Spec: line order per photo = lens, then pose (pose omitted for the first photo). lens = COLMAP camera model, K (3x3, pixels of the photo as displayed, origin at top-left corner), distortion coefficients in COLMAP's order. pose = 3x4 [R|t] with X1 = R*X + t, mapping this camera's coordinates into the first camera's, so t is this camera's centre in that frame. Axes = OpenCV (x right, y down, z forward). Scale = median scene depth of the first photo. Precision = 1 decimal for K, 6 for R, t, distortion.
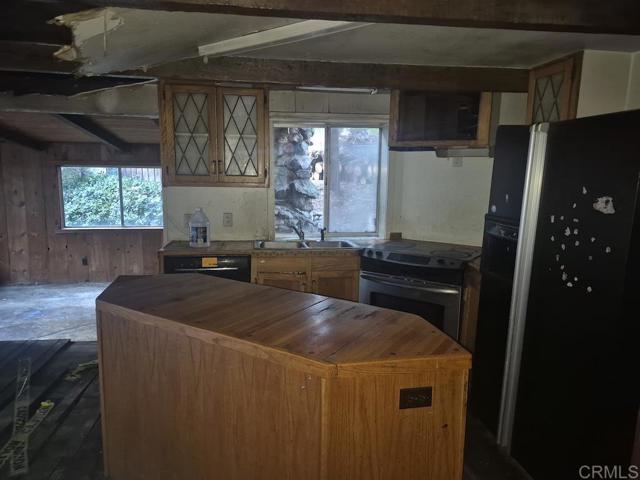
lens RADIAL K [[451.4, 0, 319.0], [0, 451.4, 241.4], [0, 0, 1]] dist [0.057855, -0.069557]
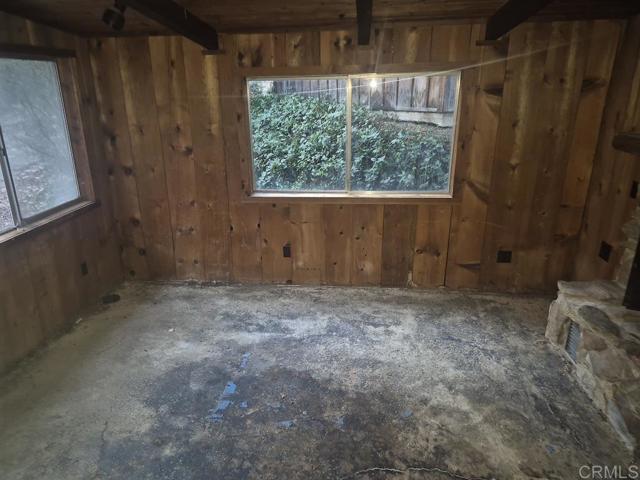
lens RADIAL K [[451.4, 0, 319.1], [0, 451.4, 241.1], [0, 0, 1]] dist [0.057855, -0.069557]
pose [[0.963548, 0.059736, -0.260781, -0.324032], [-0.013723, 0.984506, 0.174814, -0.070350], [0.267184, -0.164863, 0.949438, 0.464402]]
